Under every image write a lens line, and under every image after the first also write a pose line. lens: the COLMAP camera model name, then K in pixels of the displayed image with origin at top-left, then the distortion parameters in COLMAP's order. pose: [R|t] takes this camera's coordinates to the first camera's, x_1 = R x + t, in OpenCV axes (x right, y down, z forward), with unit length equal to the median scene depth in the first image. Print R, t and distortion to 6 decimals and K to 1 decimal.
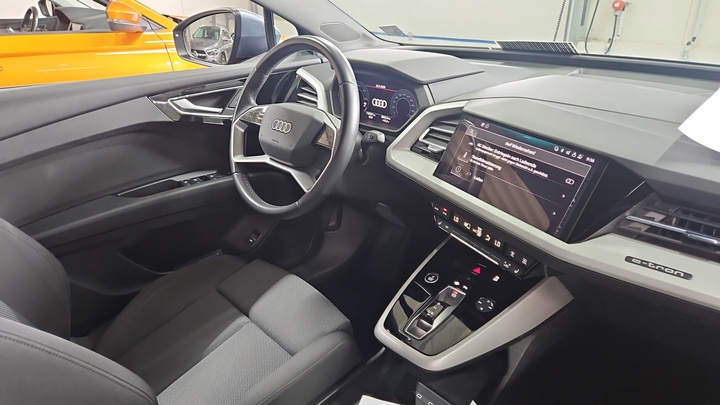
lens RADIAL K [[469.9, 0, 360.0], [0, 469.9, 202.5], [0, 0, 1]] dist [-0.002114, -0.002639]
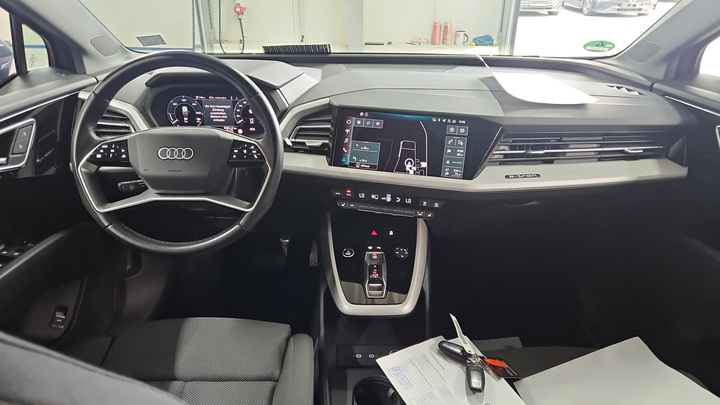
lens RADIAL K [[461.9, 0, 360.0], [0, 461.9, 202.5], [0, 0, 1]] dist [0.034898, -0.000187]
pose [[0.686489, -0.283163, 0.669740, -0.537289], [0.285498, 0.952058, 0.109889, -0.070878], [-0.668748, 0.115772, 0.734420, 0.129640]]
